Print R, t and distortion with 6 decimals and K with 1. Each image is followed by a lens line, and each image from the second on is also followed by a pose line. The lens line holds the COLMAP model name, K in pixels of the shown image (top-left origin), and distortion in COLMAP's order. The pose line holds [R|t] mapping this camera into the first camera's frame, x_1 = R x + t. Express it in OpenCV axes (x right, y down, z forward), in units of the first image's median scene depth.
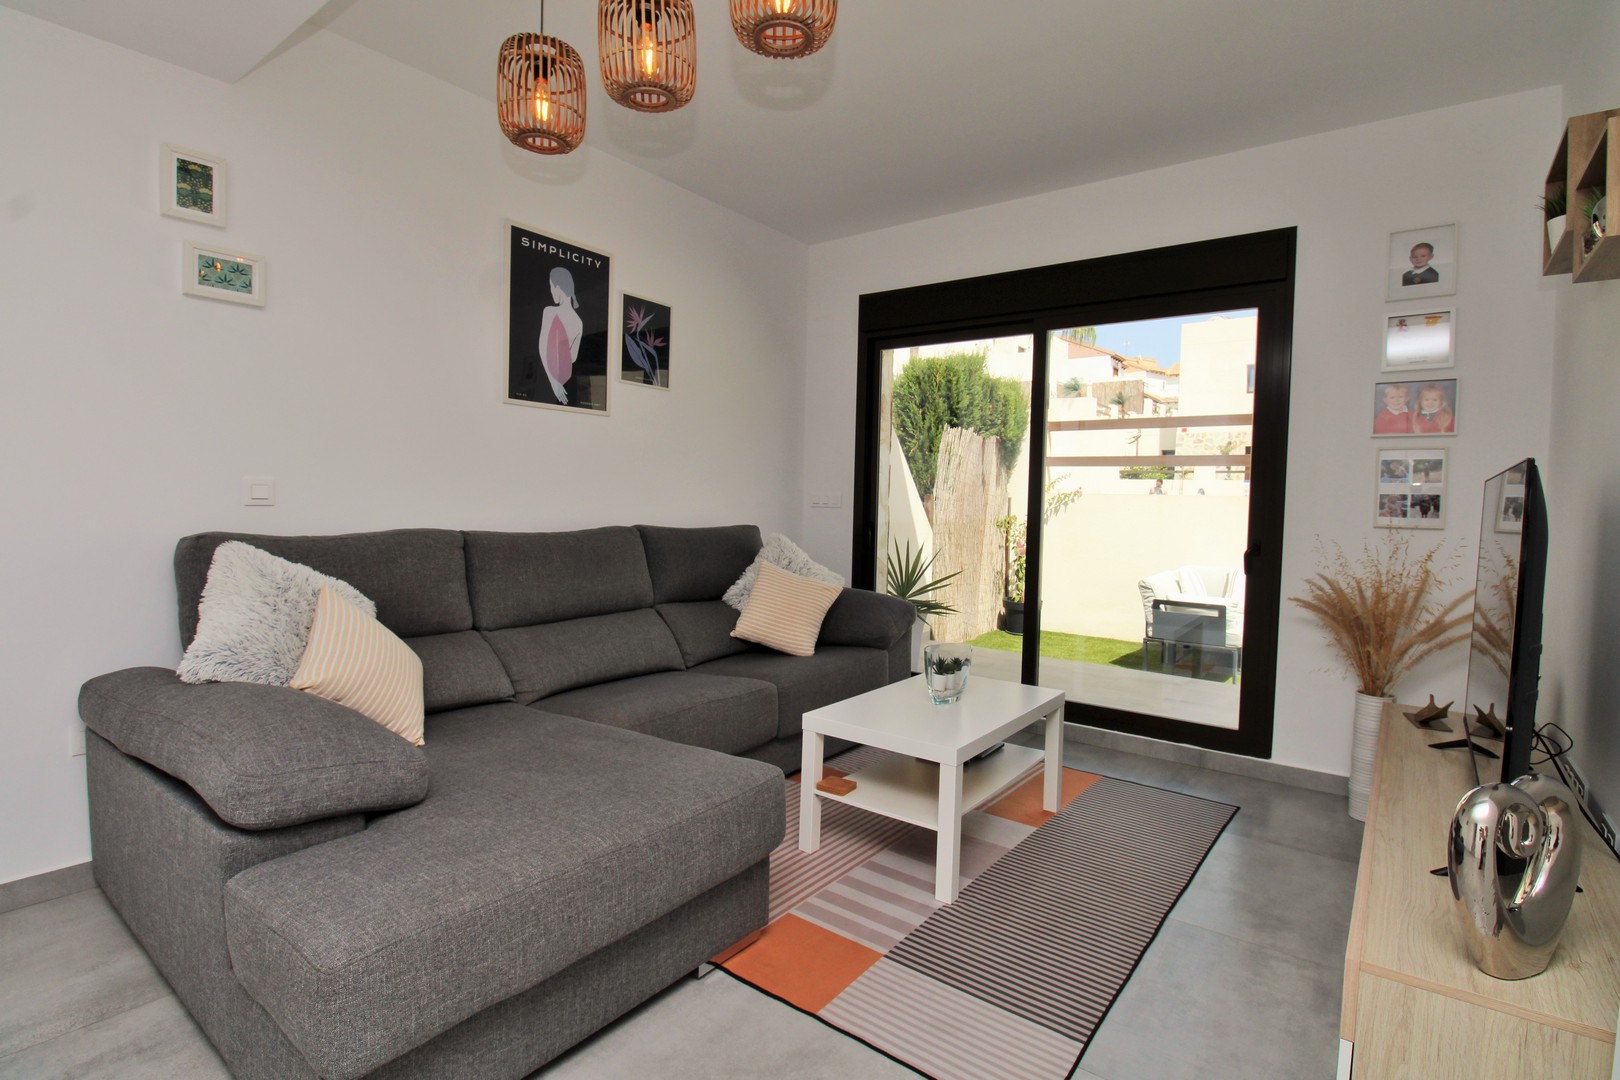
lens RADIAL K [[755.4, 0, 809.2], [0, 755.4, 530.1], [0, 0, 1]] dist [-0.000127, -0.012269]
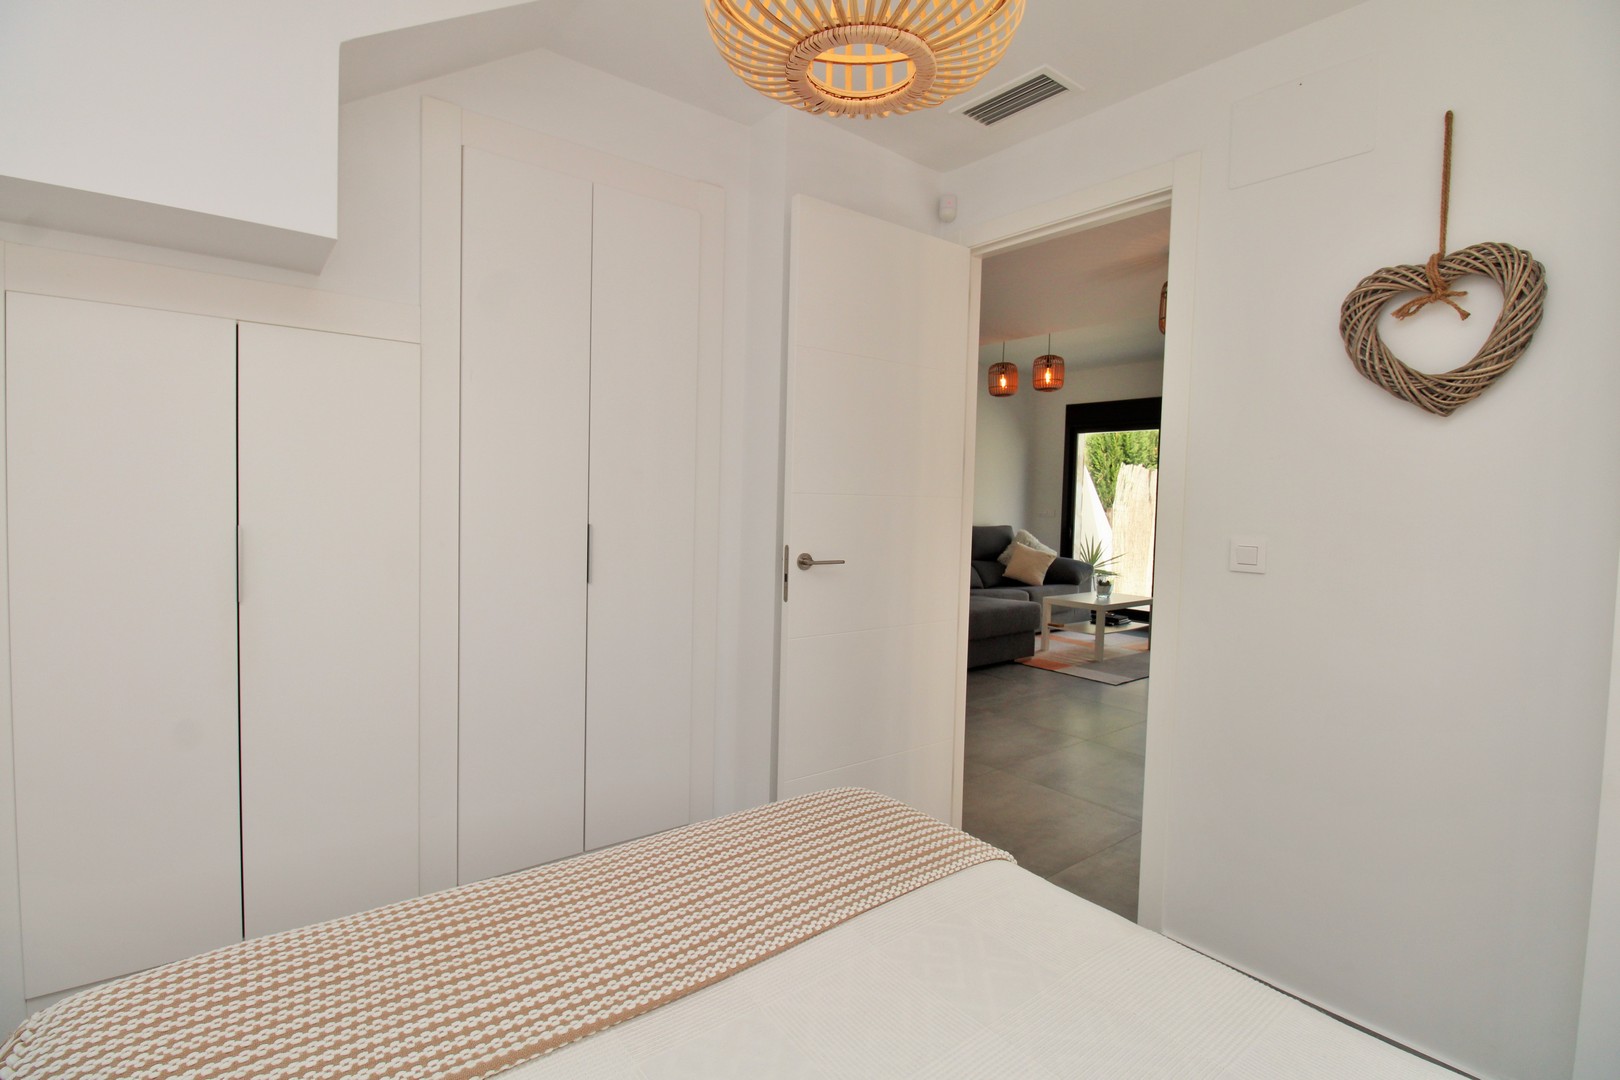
lens RADIAL K [[755.4, 0, 809.2], [0, 755.4, 530.1], [0, 0, 1]] dist [-0.000127, -0.012269]
pose [[0.968836, 0.011049, -0.247456, -0.061011], [-0.012391, 0.999916, -0.003867, 0.013587], [0.247393, 0.006813, 0.968891, -0.708112]]
